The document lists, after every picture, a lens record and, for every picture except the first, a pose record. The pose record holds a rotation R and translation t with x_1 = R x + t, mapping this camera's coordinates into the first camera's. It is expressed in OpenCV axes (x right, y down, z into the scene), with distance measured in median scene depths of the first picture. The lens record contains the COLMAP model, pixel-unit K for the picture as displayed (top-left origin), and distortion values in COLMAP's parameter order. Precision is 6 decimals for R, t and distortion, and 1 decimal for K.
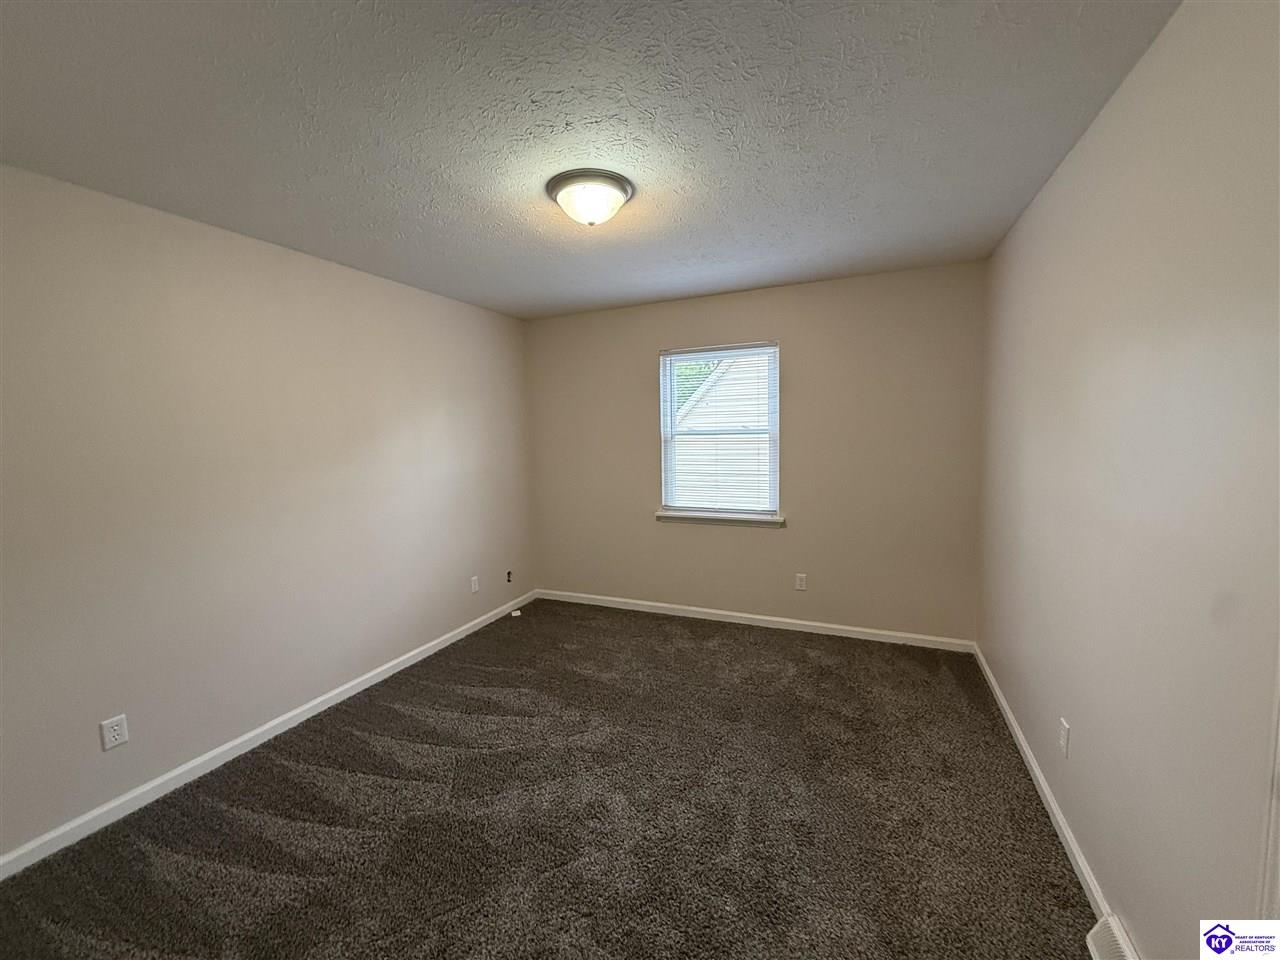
lens RADIAL K [[511.4, 0, 637.0], [0, 511.4, 477.6], [0, 0, 1]] dist [-0.000144, 0.000168]
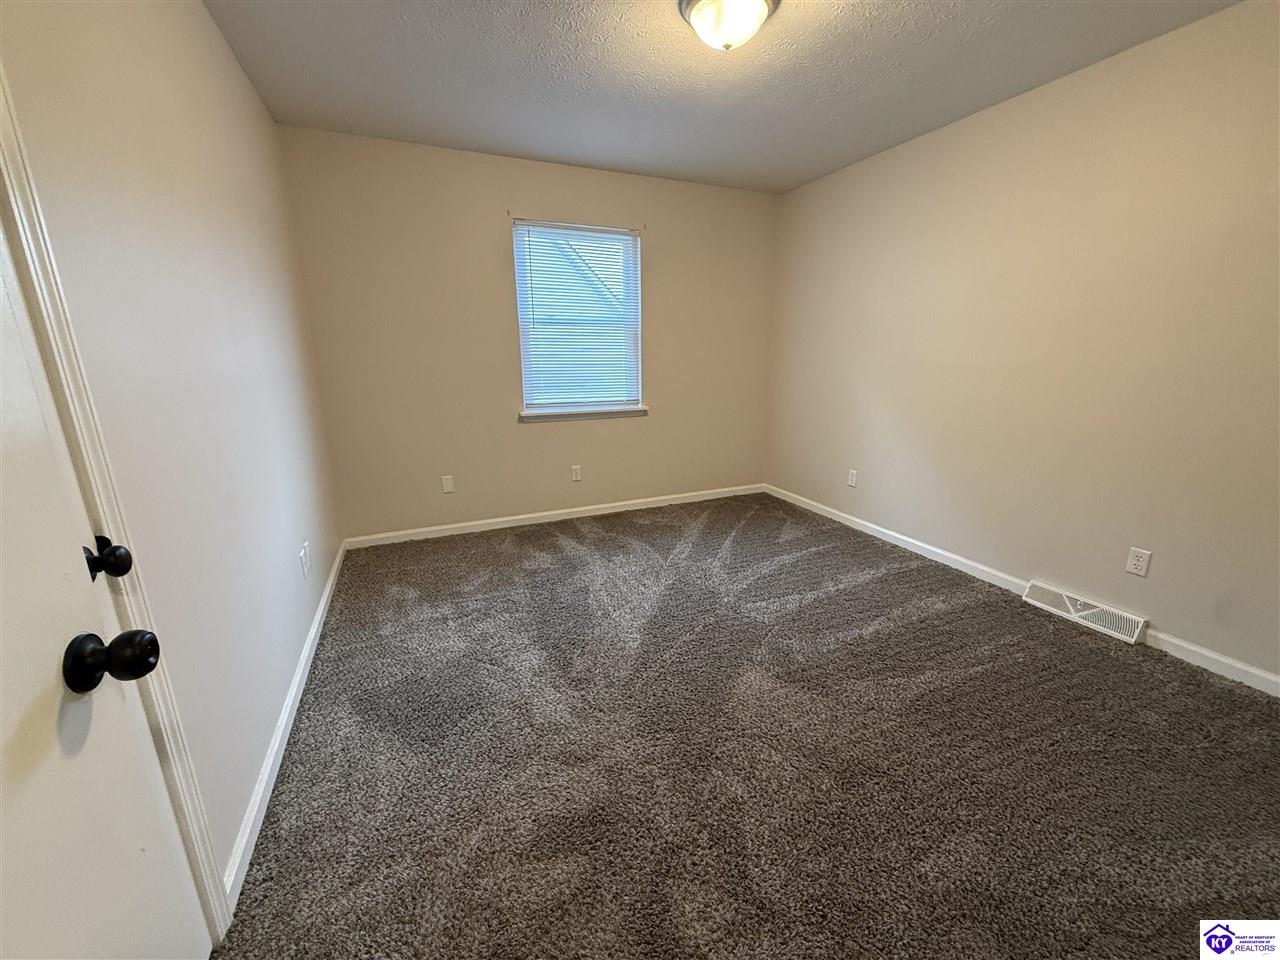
lens RADIAL K [[511.4, 0, 637.0], [0, 511.4, 477.6], [0, 0, 1]] dist [-0.000144, 0.000168]
pose [[0.672798, -0.173714, 0.719143, -0.522429], [0.037012, 0.978729, 0.201792, 0.005577], [-0.738900, -0.109148, 0.664916, 0.283284]]
